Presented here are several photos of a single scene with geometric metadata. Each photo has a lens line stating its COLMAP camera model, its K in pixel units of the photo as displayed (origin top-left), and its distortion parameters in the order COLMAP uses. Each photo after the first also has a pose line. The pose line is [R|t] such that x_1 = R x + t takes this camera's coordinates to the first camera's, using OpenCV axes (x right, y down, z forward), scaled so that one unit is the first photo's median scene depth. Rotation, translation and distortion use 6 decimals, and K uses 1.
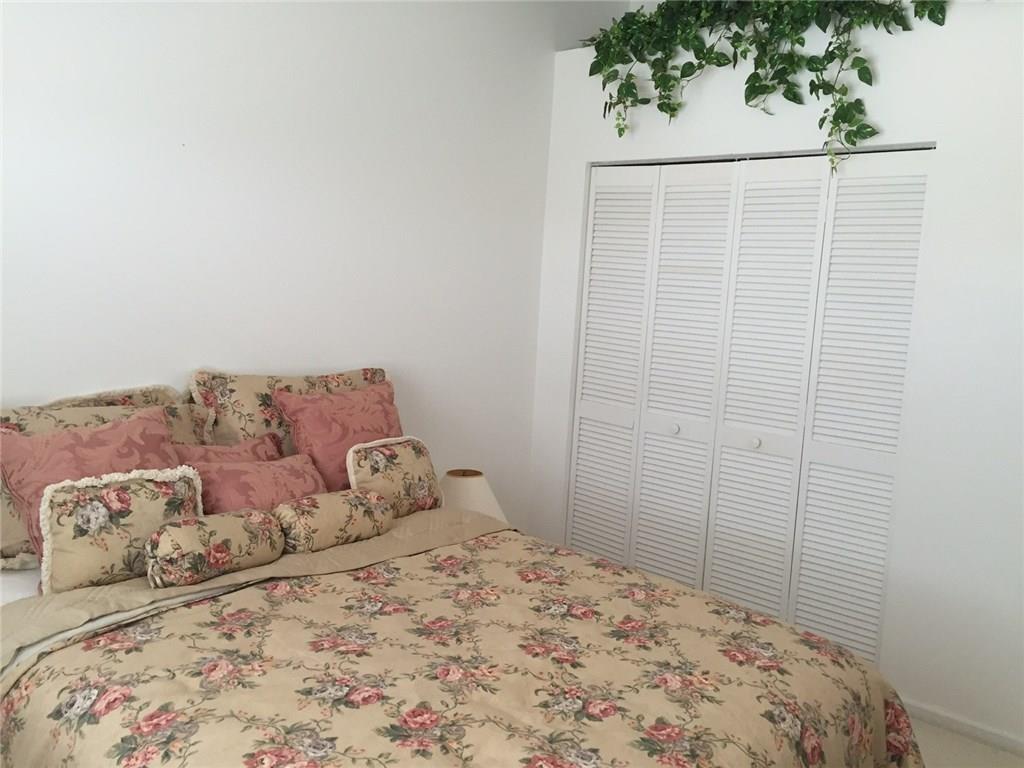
lens RADIAL K [[860.4, 0, 513.6], [0, 860.4, 385.4], [0, 0, 1]] dist [0.053682, -0.035994]
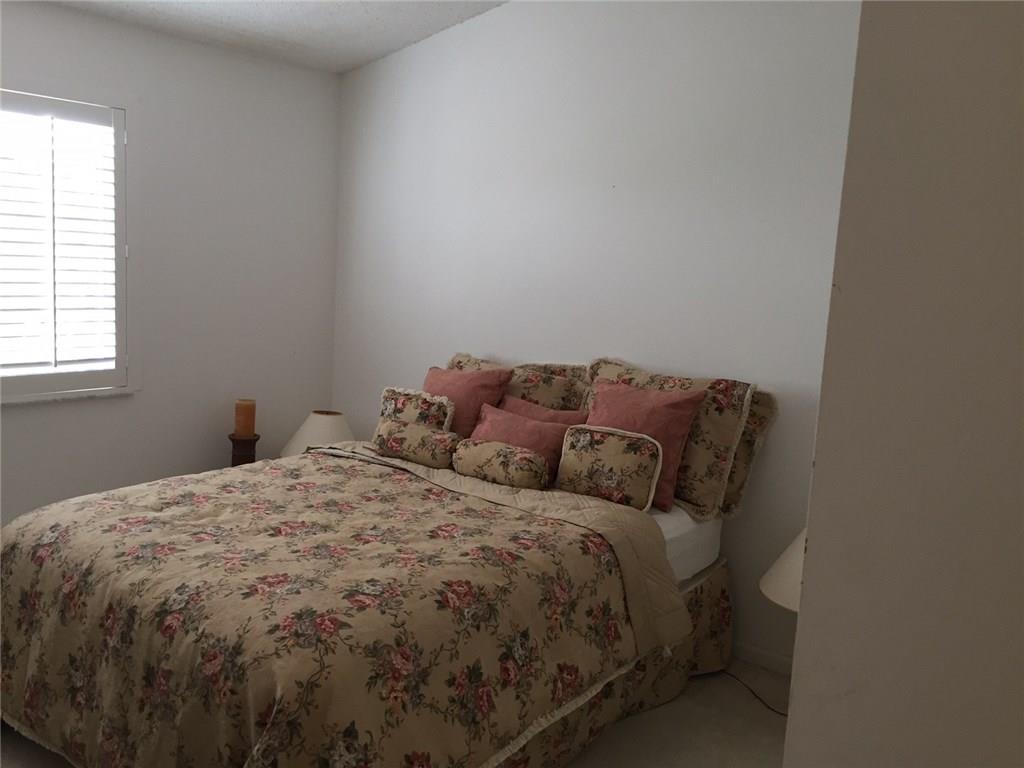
lens RADIAL K [[860.4, 0, 513.5], [0, 860.4, 381.6], [0, 0, 1]] dist [0.053682, -0.035994]
pose [[0.077868, 0.080041, -0.993745, 1.271120], [-0.175942, 0.982231, 0.065327, -0.061599], [0.981316, 0.169754, 0.090567, 1.069893]]
